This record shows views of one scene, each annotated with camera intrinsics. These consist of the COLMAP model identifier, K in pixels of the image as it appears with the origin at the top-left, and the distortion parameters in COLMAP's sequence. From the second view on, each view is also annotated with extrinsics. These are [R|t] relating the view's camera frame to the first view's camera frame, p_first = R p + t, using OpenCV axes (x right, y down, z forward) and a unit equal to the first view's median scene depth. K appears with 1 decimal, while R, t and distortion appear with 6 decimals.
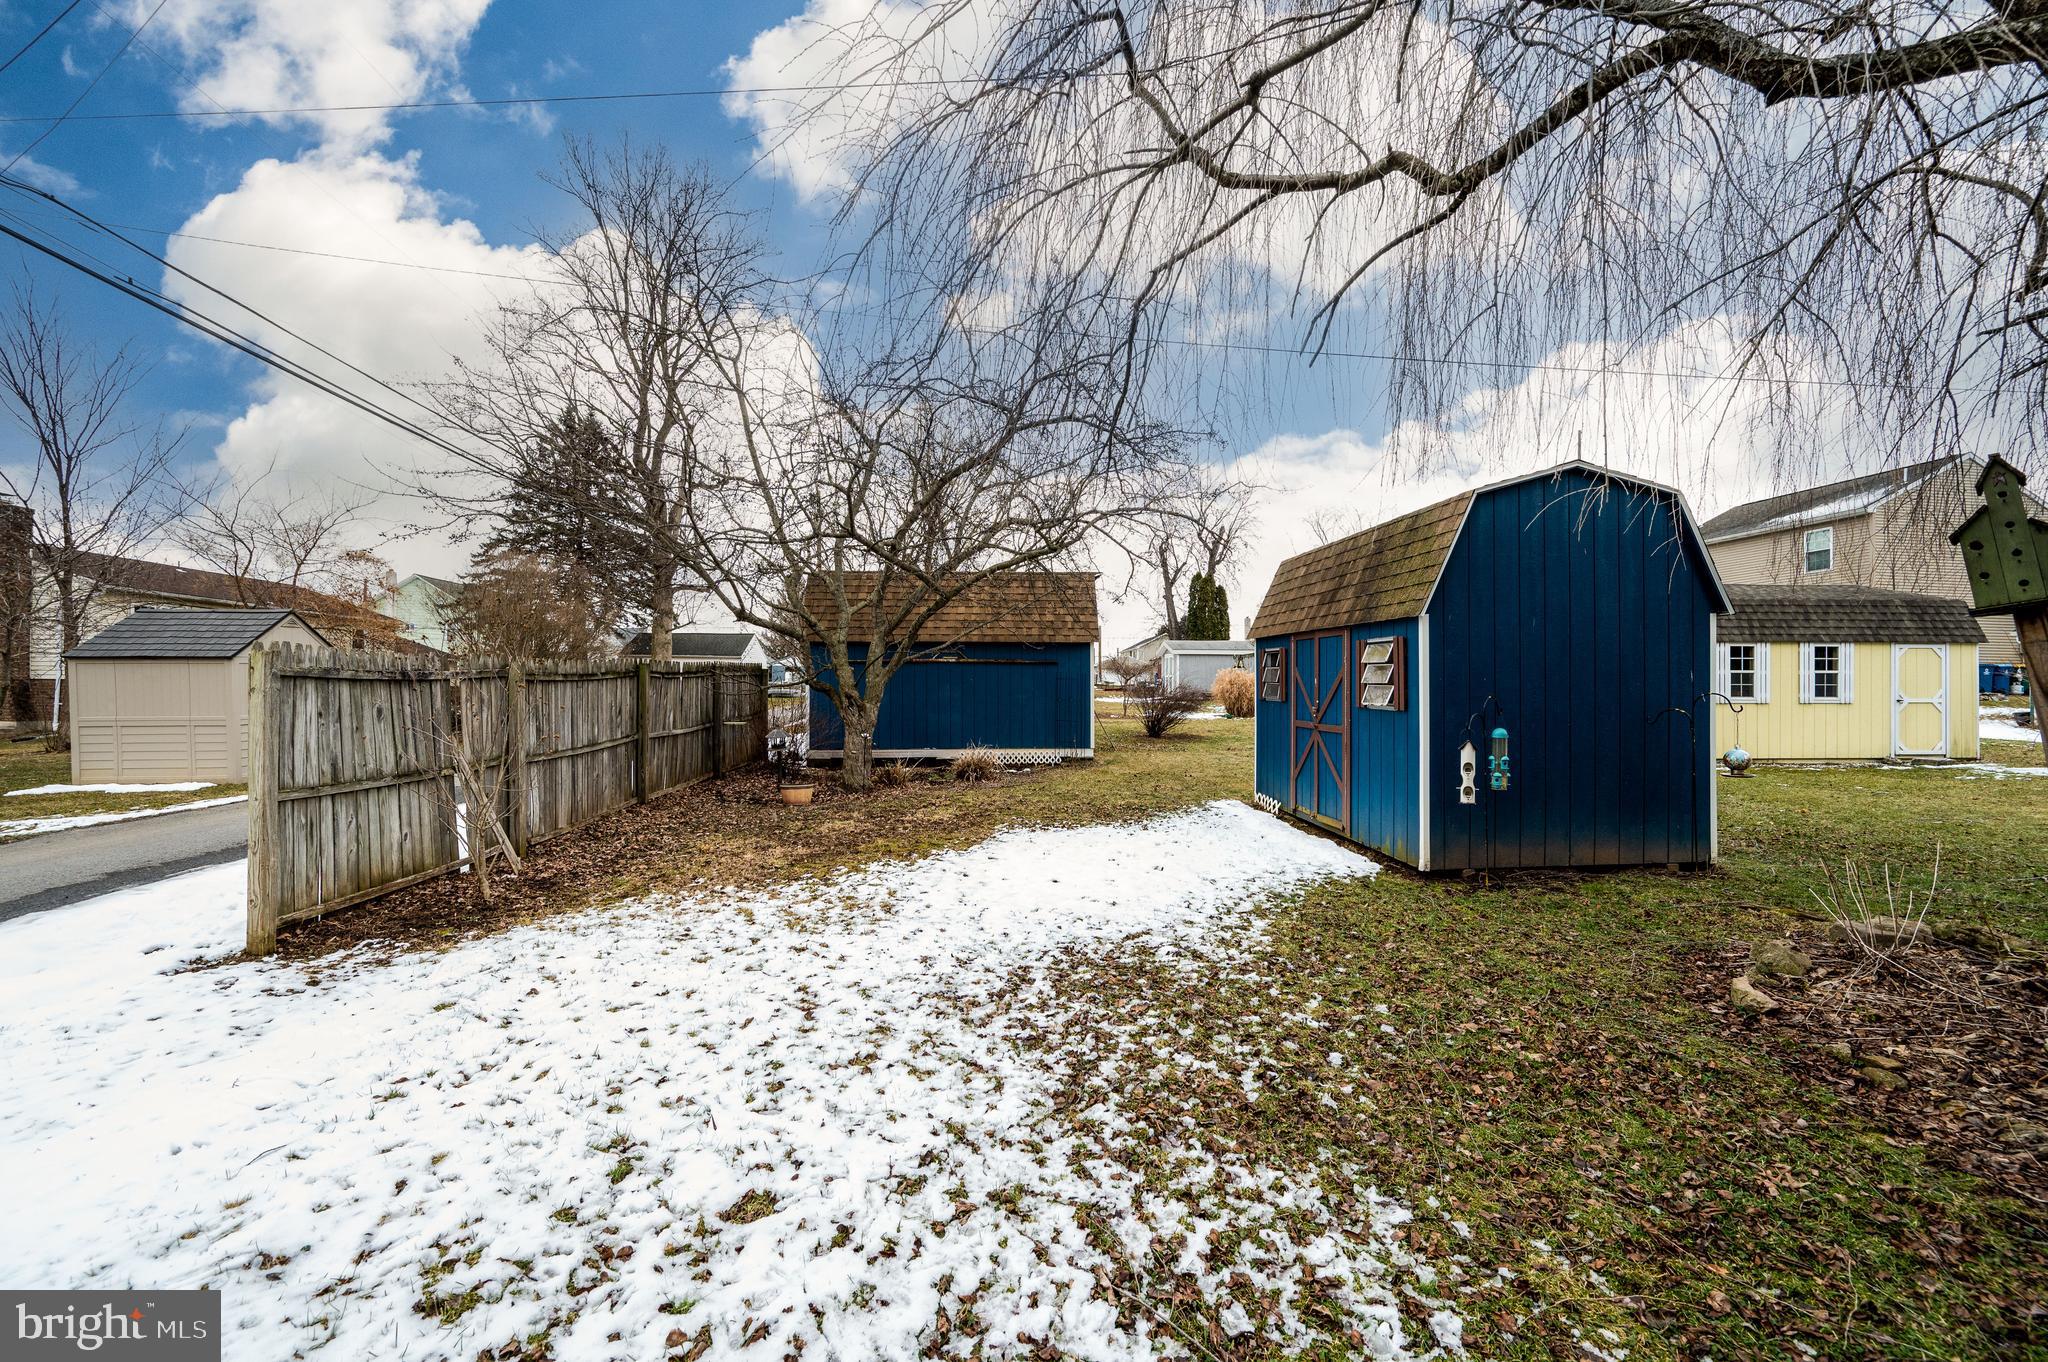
lens RADIAL K [[816.4, 0, 1012.2], [0, 816.4, 682.8], [0, 0, 1]] dist [-0.000584, -0.000258]
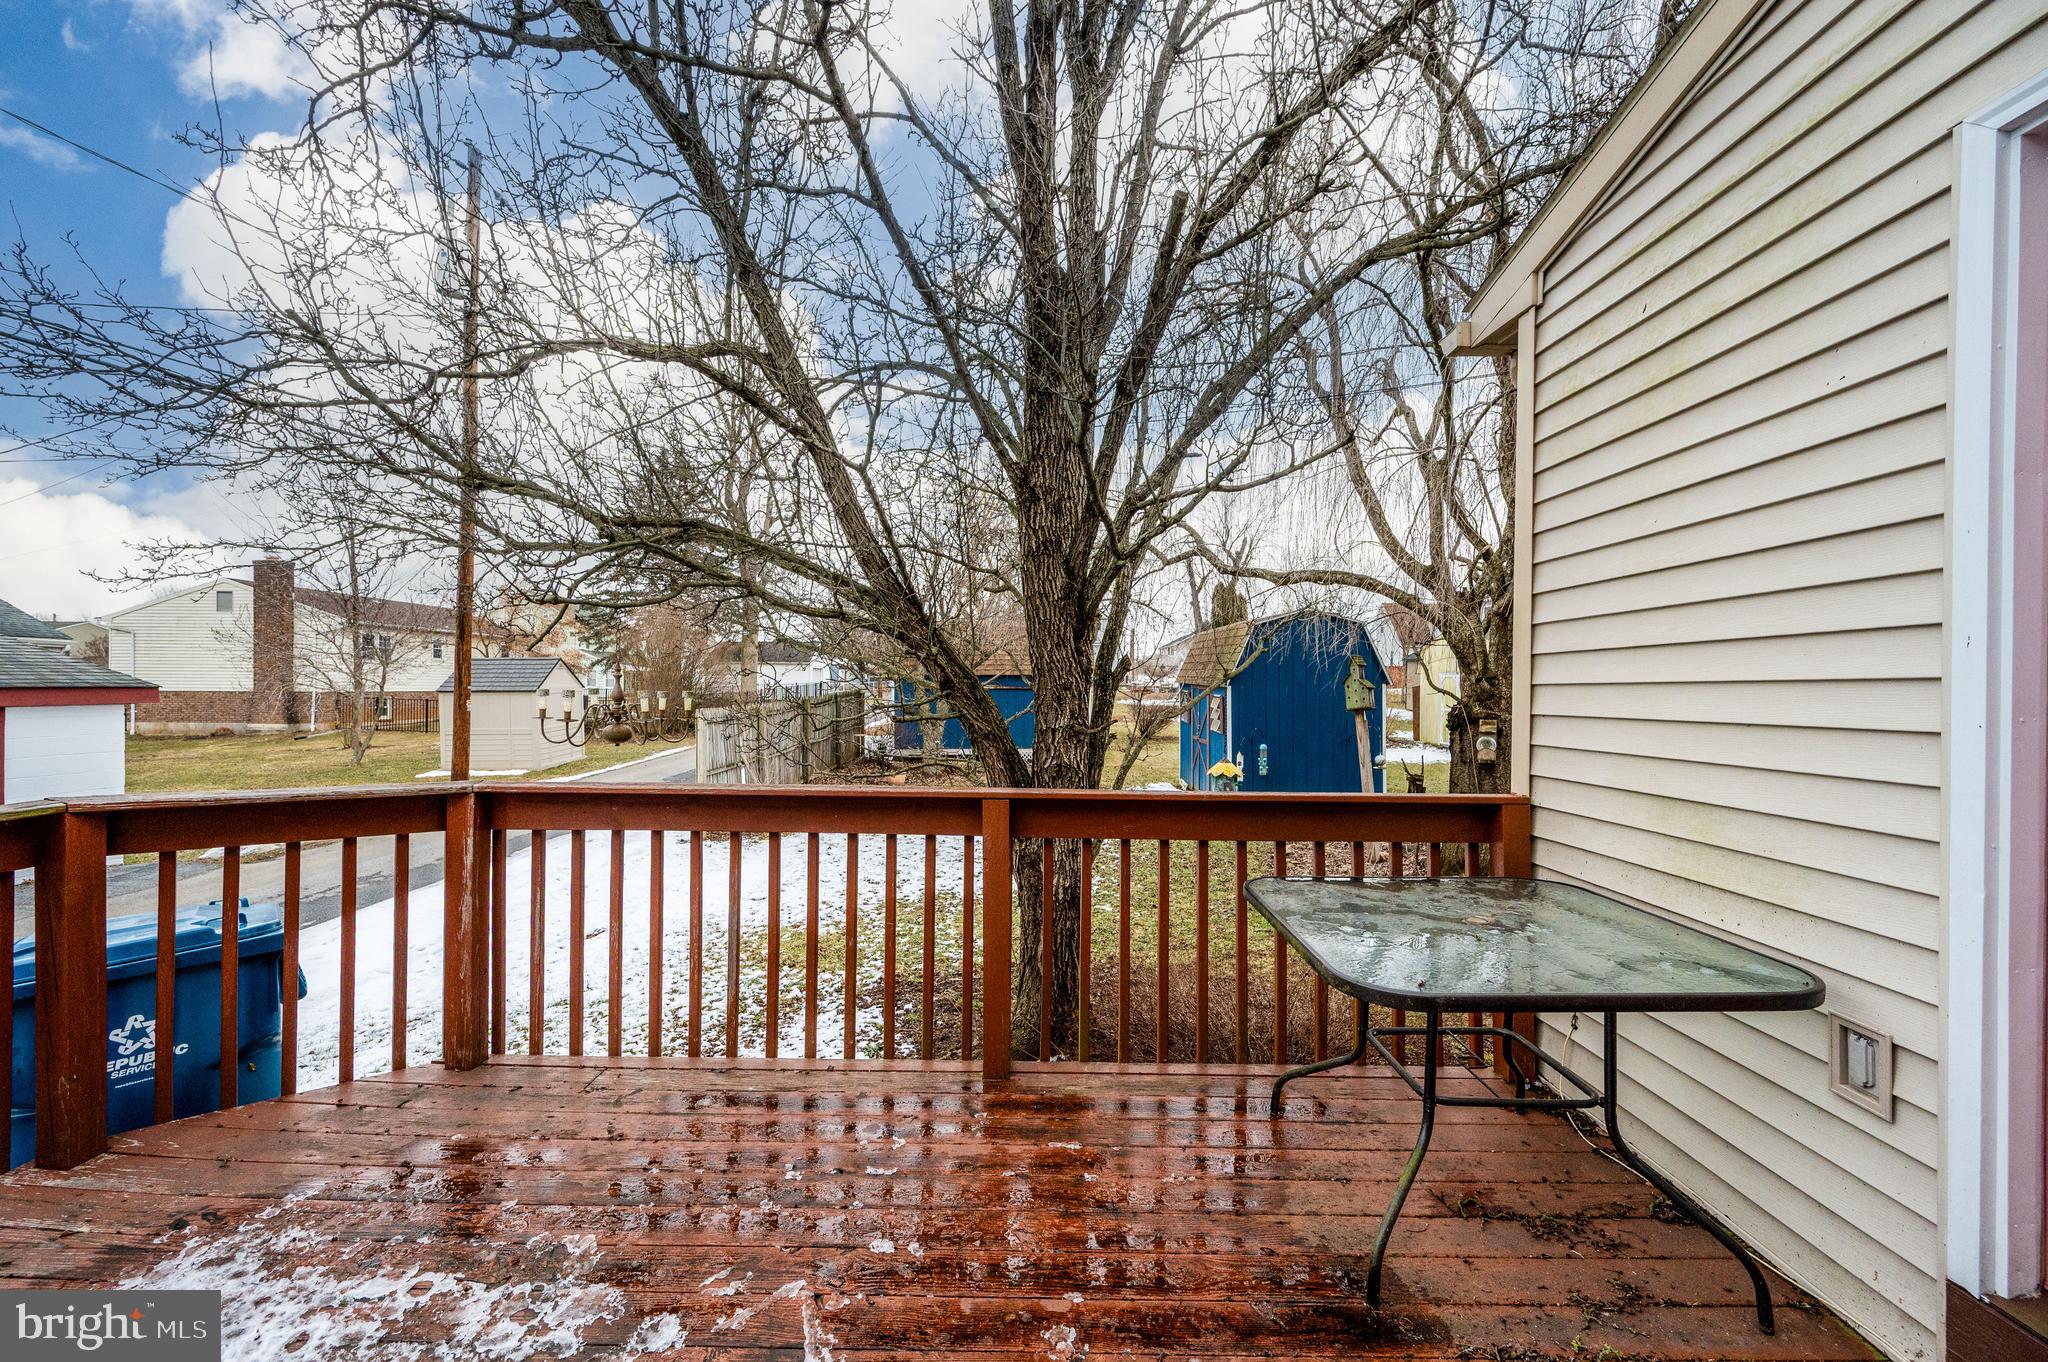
lens RADIAL K [[816.4, 0, 1032.6], [0, 816.4, 692.7], [0, 0, 1]] dist [-0.000584, -0.000258]
pose [[0.999550, 0.000231, -0.030012, 0.075010], [0.000421, 0.999764, 0.021717, -0.092189], [0.030010, -0.021719, 0.999314, -0.818553]]
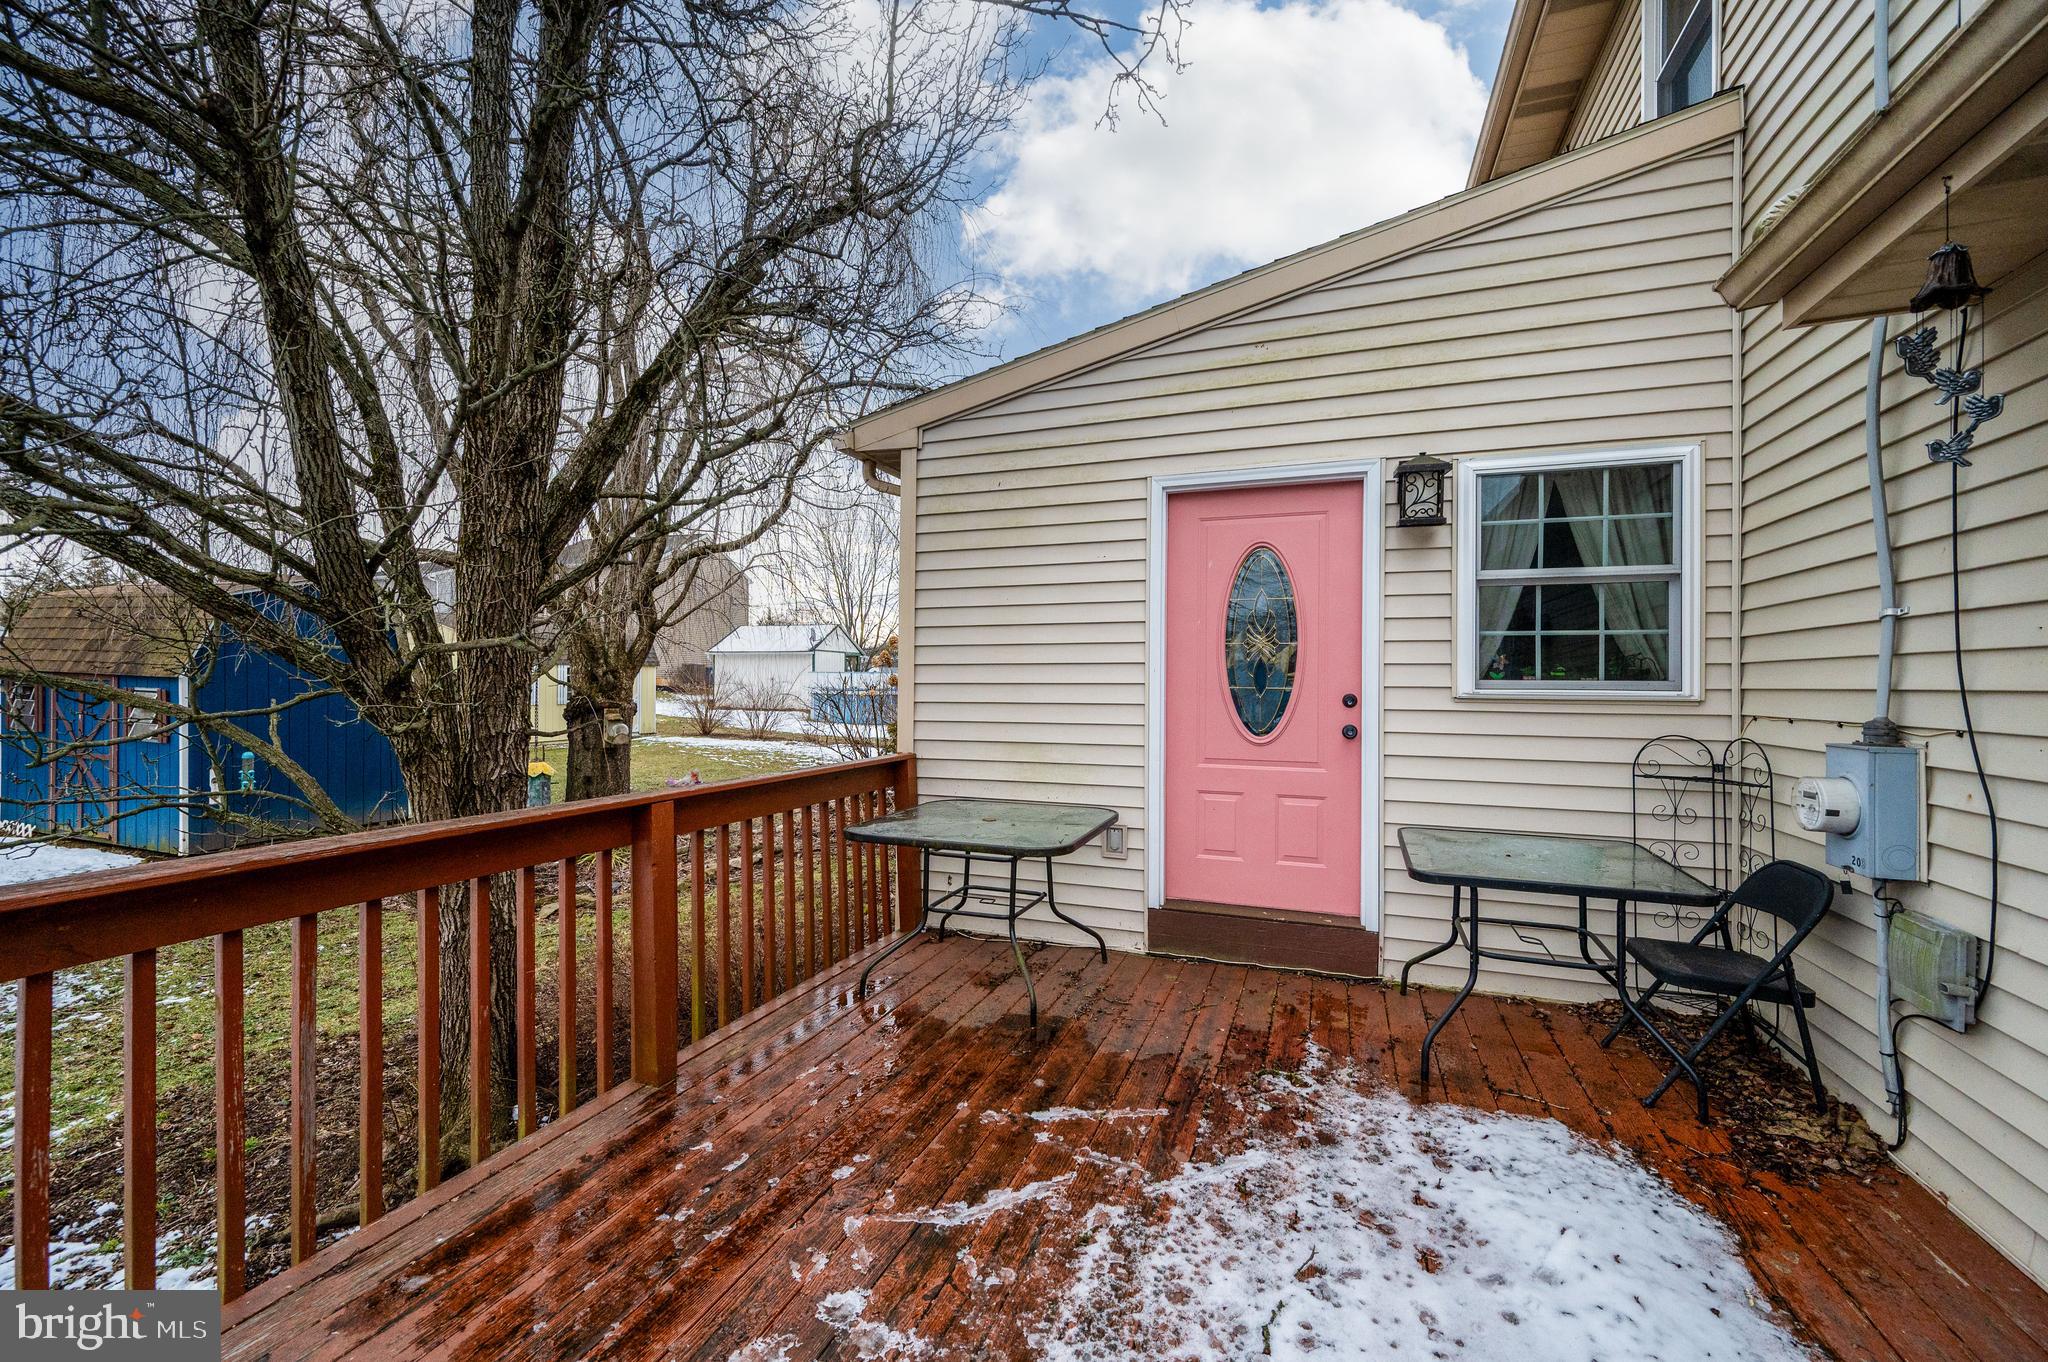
lens RADIAL K [[816.4, 0, 1018.7], [0, 816.4, 677.8], [0, 0, 1]] dist [-0.000584, -0.000258]
pose [[0.375758, 0.000617, 0.926717, -0.221780], [-0.018591, 0.999804, 0.006872, -0.097063], [-0.926531, -0.019811, 0.375696, -0.738612]]
